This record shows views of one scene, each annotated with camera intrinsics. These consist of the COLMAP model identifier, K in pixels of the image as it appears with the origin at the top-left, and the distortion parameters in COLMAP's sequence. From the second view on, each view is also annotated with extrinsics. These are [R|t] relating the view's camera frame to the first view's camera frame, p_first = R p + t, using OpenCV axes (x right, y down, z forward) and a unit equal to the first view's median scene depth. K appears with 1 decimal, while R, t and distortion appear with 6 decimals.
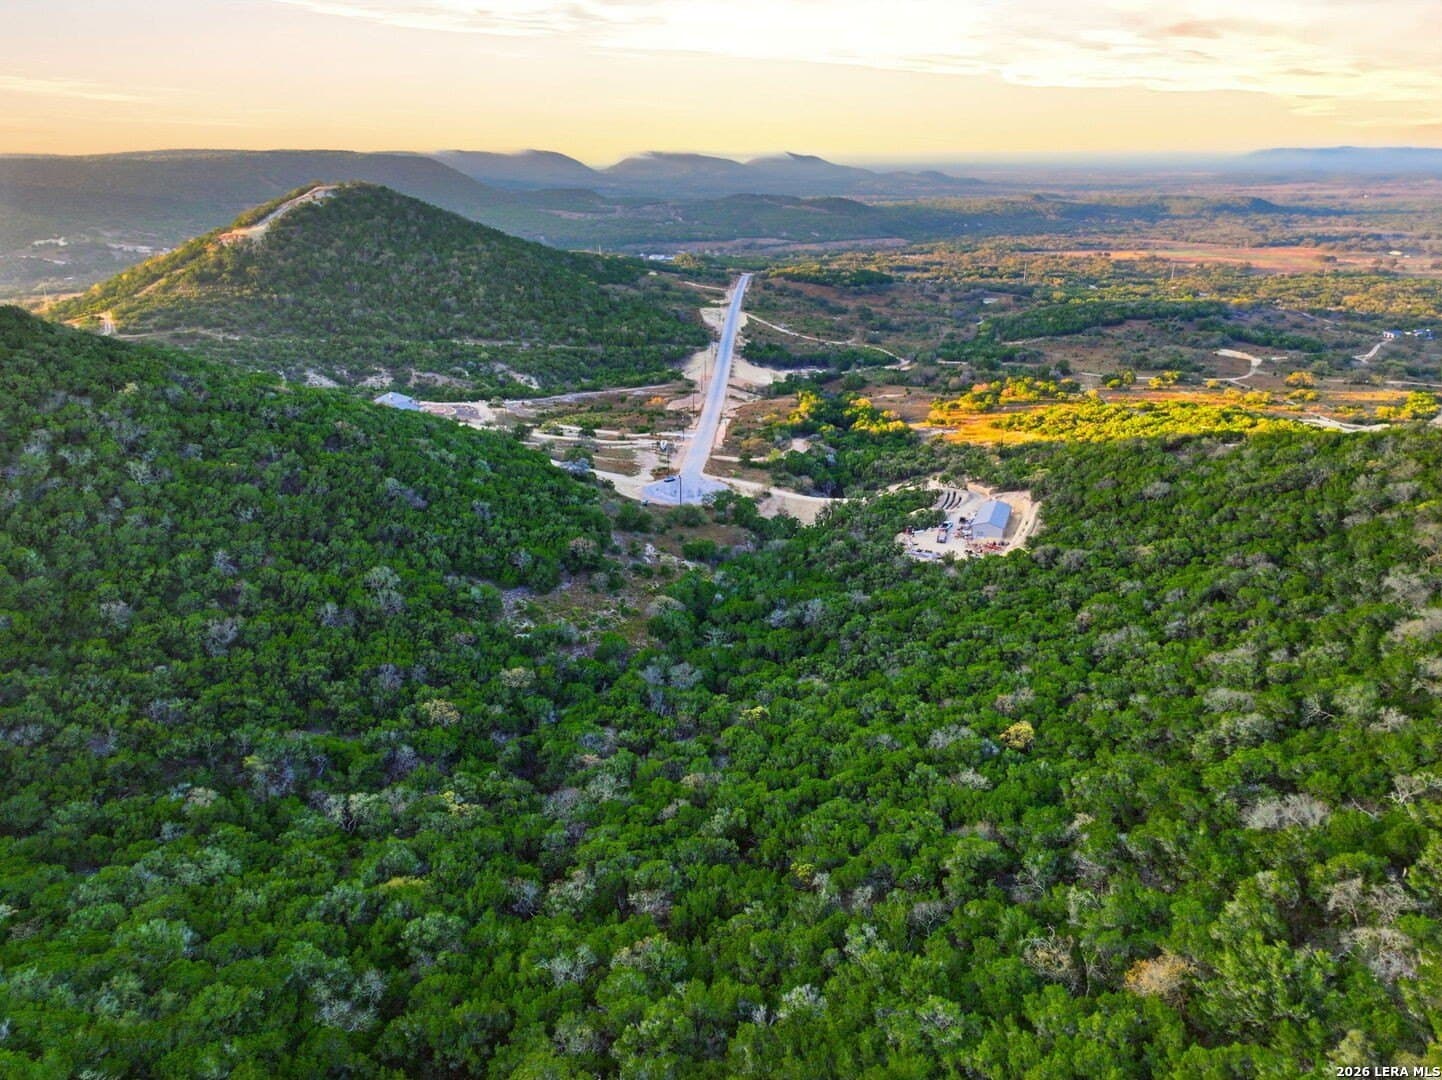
lens RADIAL K [[1016.9, 0, 725.4], [0, 1016.9, 533.6], [0, 0, 1]] dist [0.006890, 0.007789]
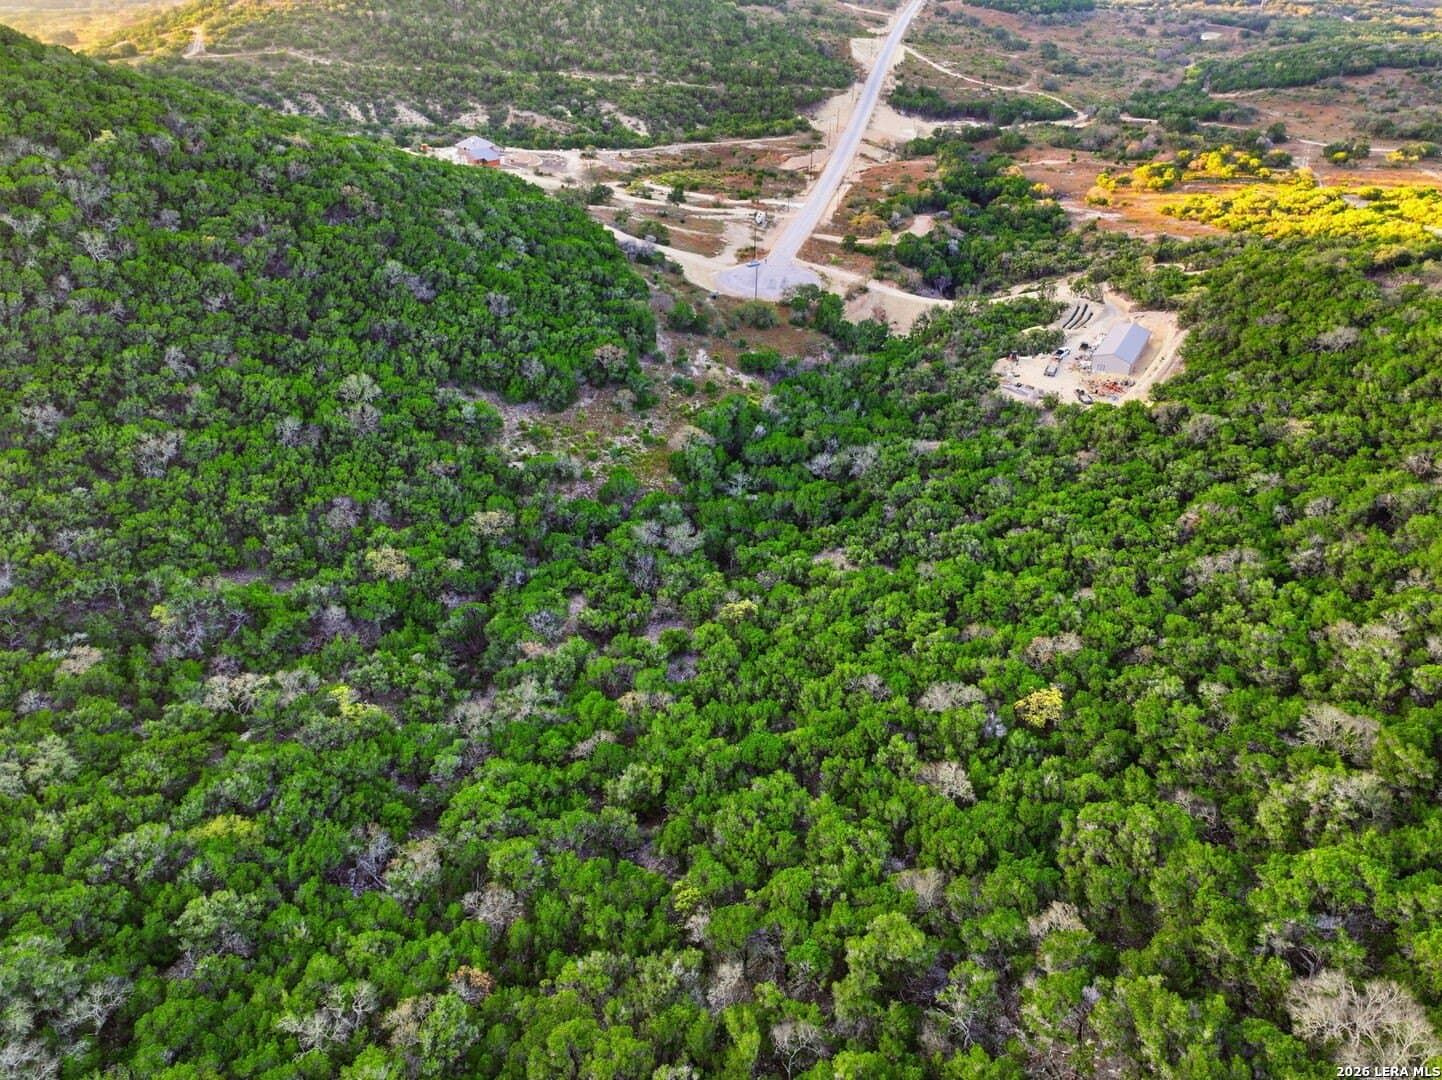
lens RADIAL K [[1016.3, 0, 725.6], [0, 1016.3, 535.3], [0, 0, 1]] dist [-0.000586, 0.021947]
pose [[0.986008, 0.096942, -0.135608, 0.045991], [-0.061299, 0.967371, 0.245837, -0.030583], [0.155015, -0.234085, 0.959778, 0.083782]]
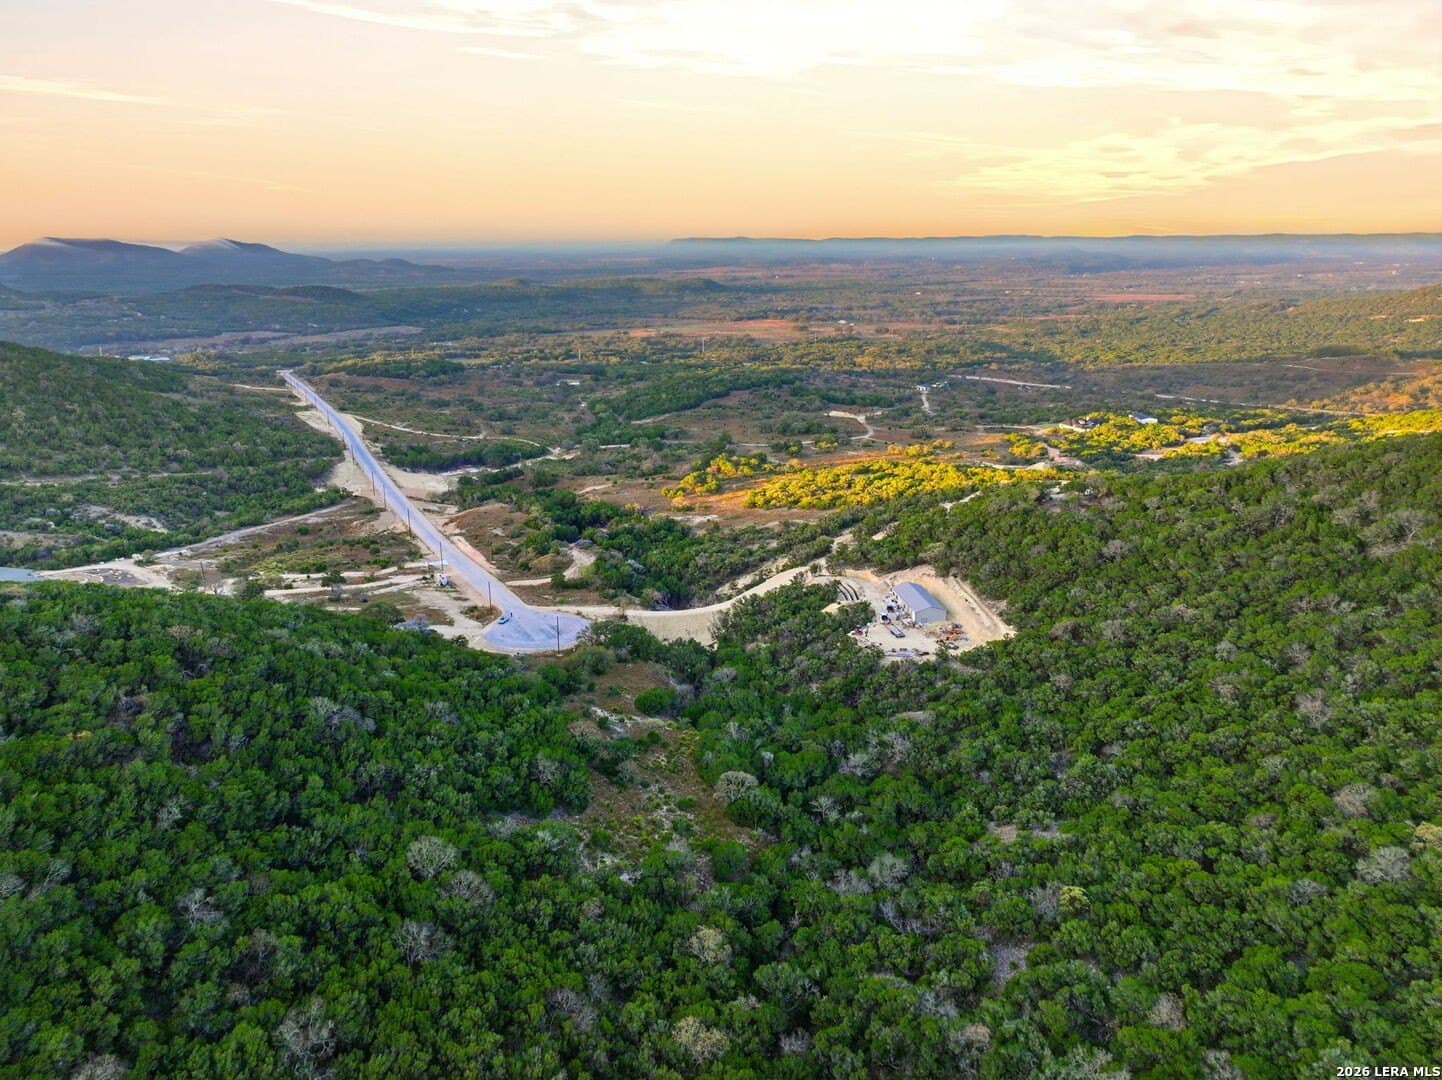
lens RADIAL K [[1016.3, 0, 725.6], [0, 1016.3, 535.3], [0, 0, 1]] dist [-0.000586, 0.021947]
pose [[0.871833, -0.138864, 0.469707, -0.204138], [0.174214, 0.984175, -0.032402, -0.047118], [-0.457774, 0.110079, 0.882227, 0.143849]]
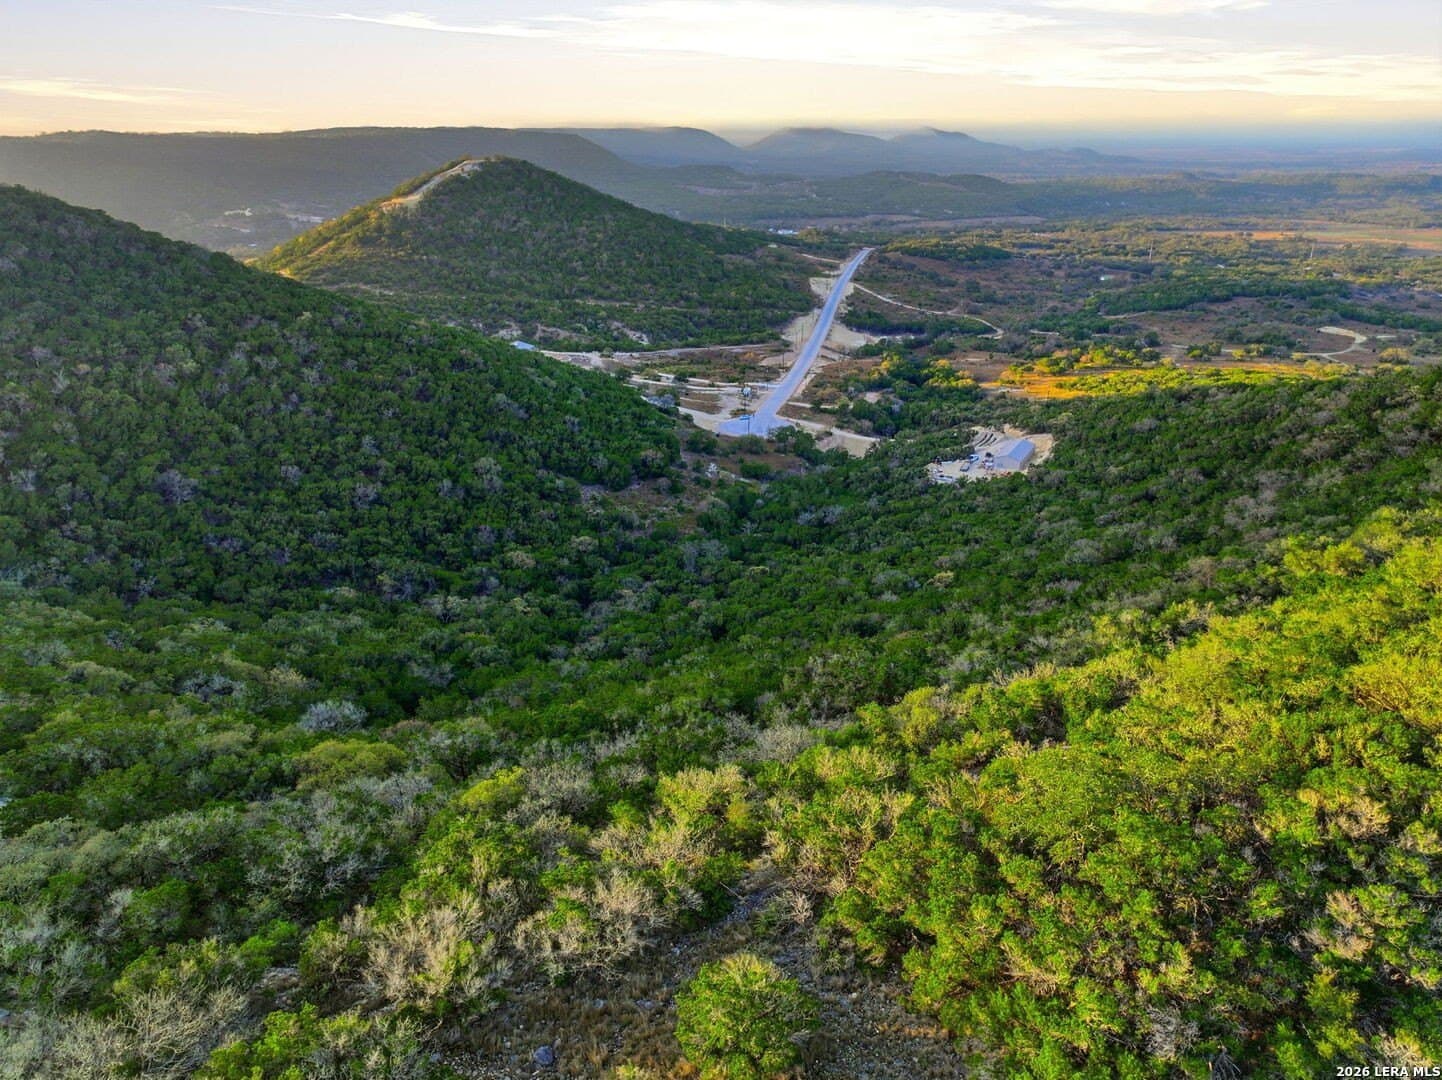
lens RADIAL K [[1016.9, 0, 725.4], [0, 1016.9, 533.6], [0, 0, 1]] dist [0.006890, 0.007789]
pose [[0.990920, 0.048944, -0.125229, 0.054557], [-0.046482, 0.998666, 0.022509, 0.038656], [0.126164, -0.016483, 0.991872, -0.101034]]
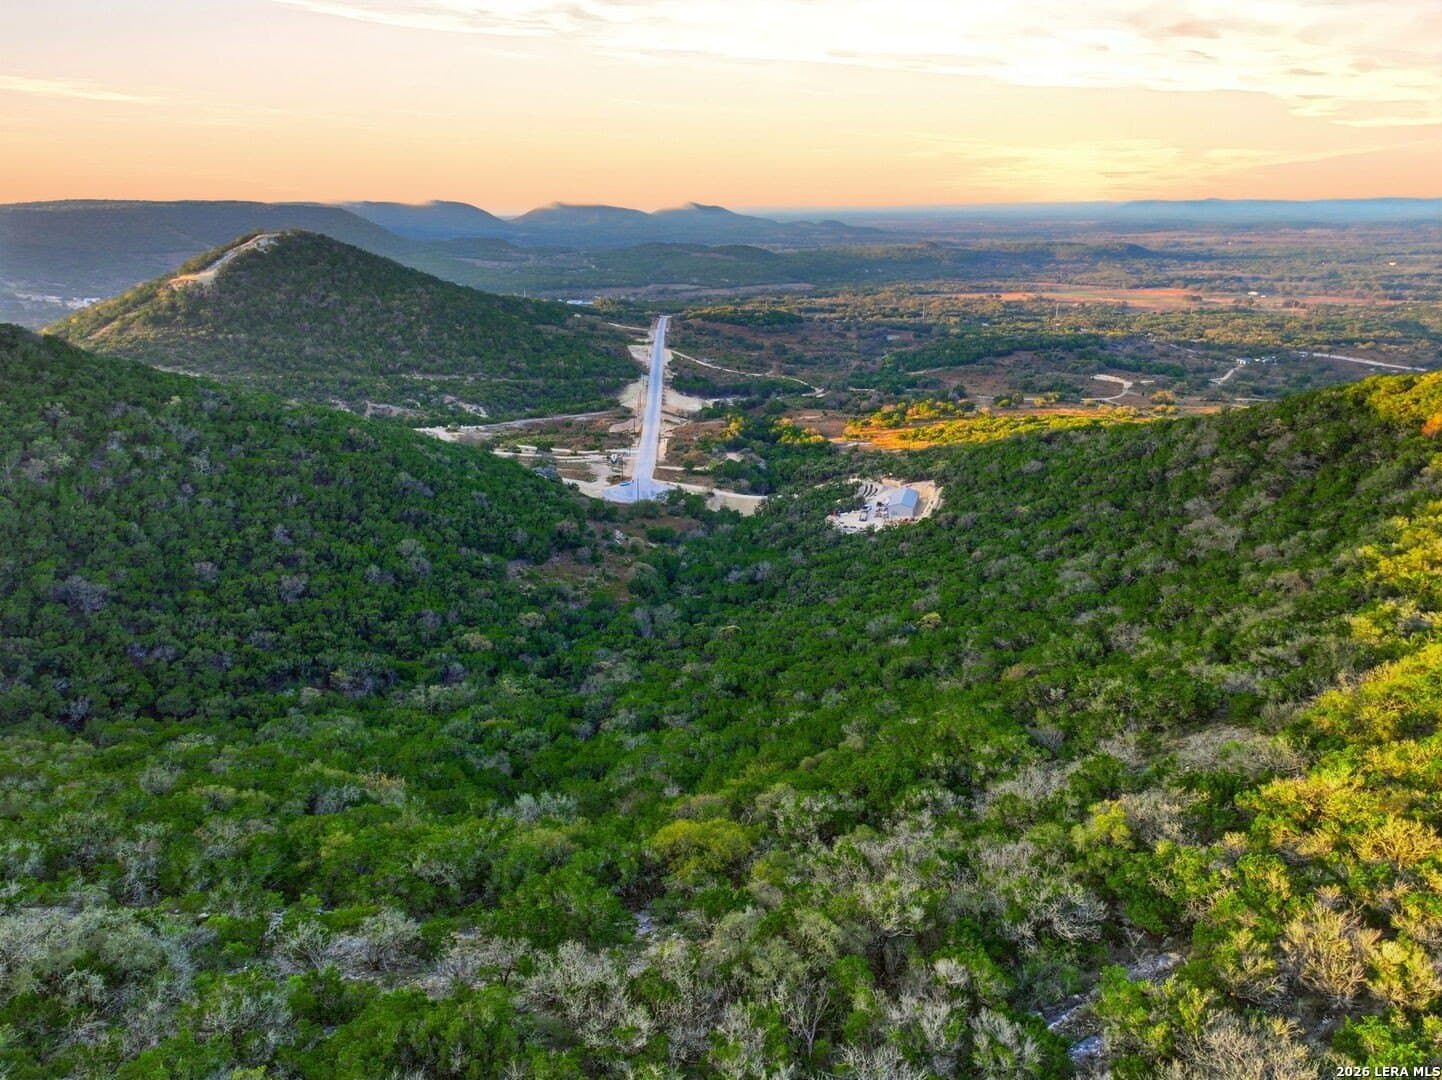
lens RADIAL K [[1016.9, 0, 725.4], [0, 1016.9, 533.6], [0, 0, 1]] dist [0.006890, 0.007789]
pose [[0.996000, -0.029047, 0.084499, -0.030162], [0.032748, 0.998549, -0.042751, 0.040945], [-0.083135, 0.045347, 0.995506, -0.105763]]
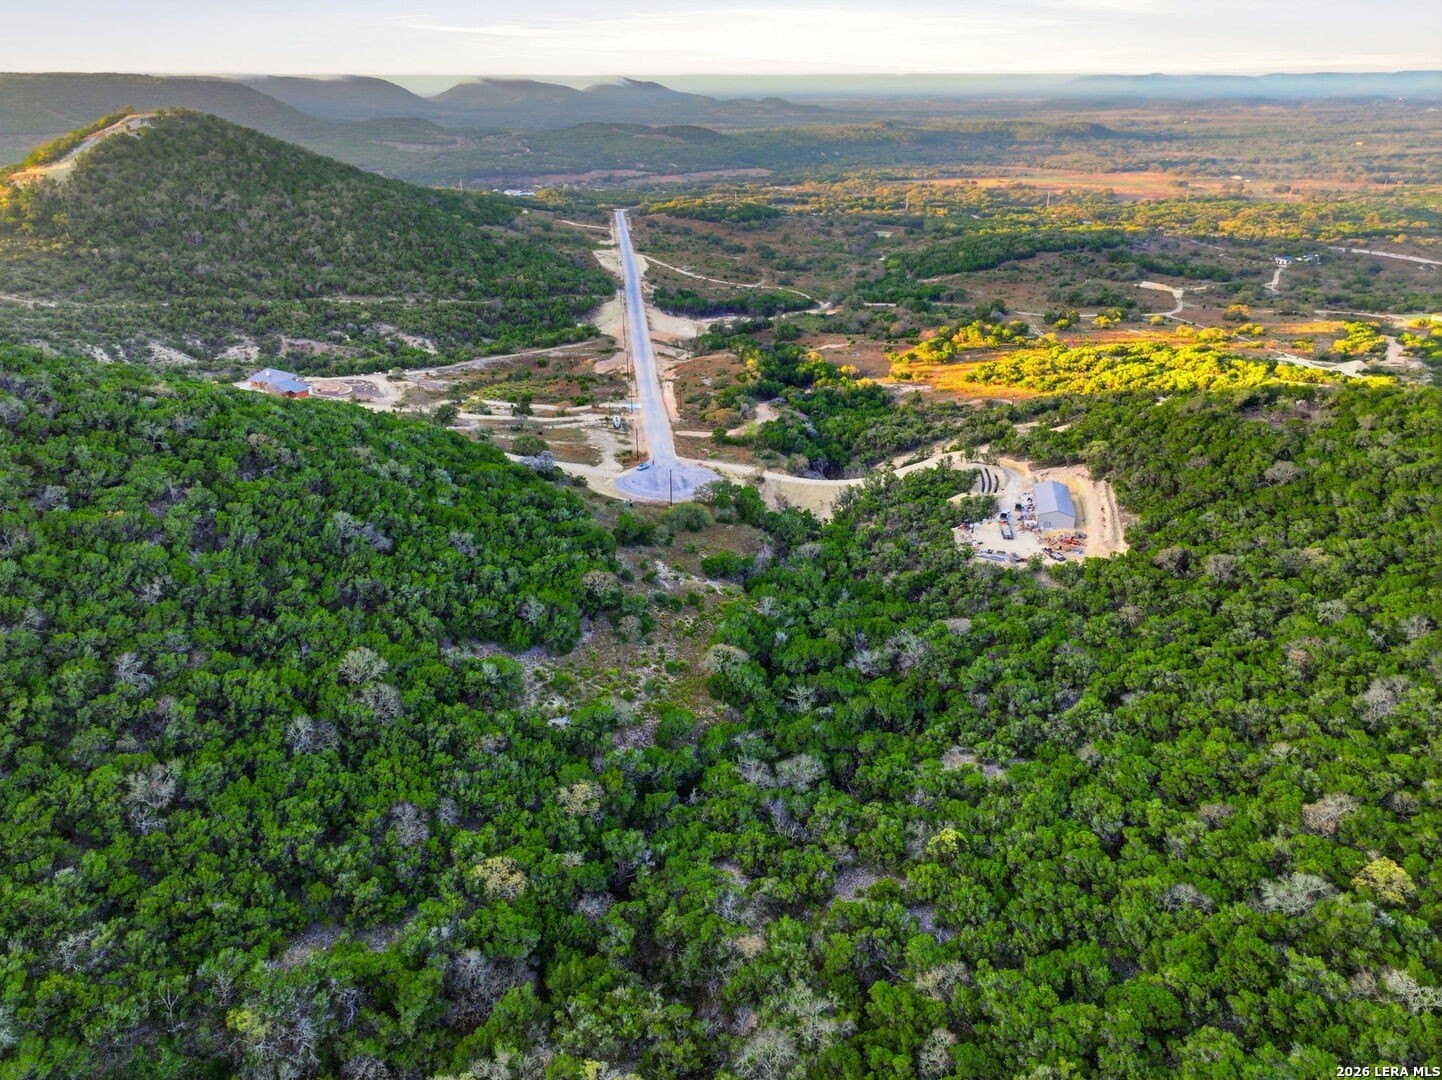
lens RADIAL K [[1016.3, 0, 725.6], [0, 1016.3, 535.3], [0, 0, 1]] dist [-0.000586, 0.021947]
pose [[0.988327, -0.063496, 0.138486, -0.080224], [0.054585, 0.996244, 0.067219, -0.037444], [-0.142234, -0.058875, 0.988080, 0.116418]]
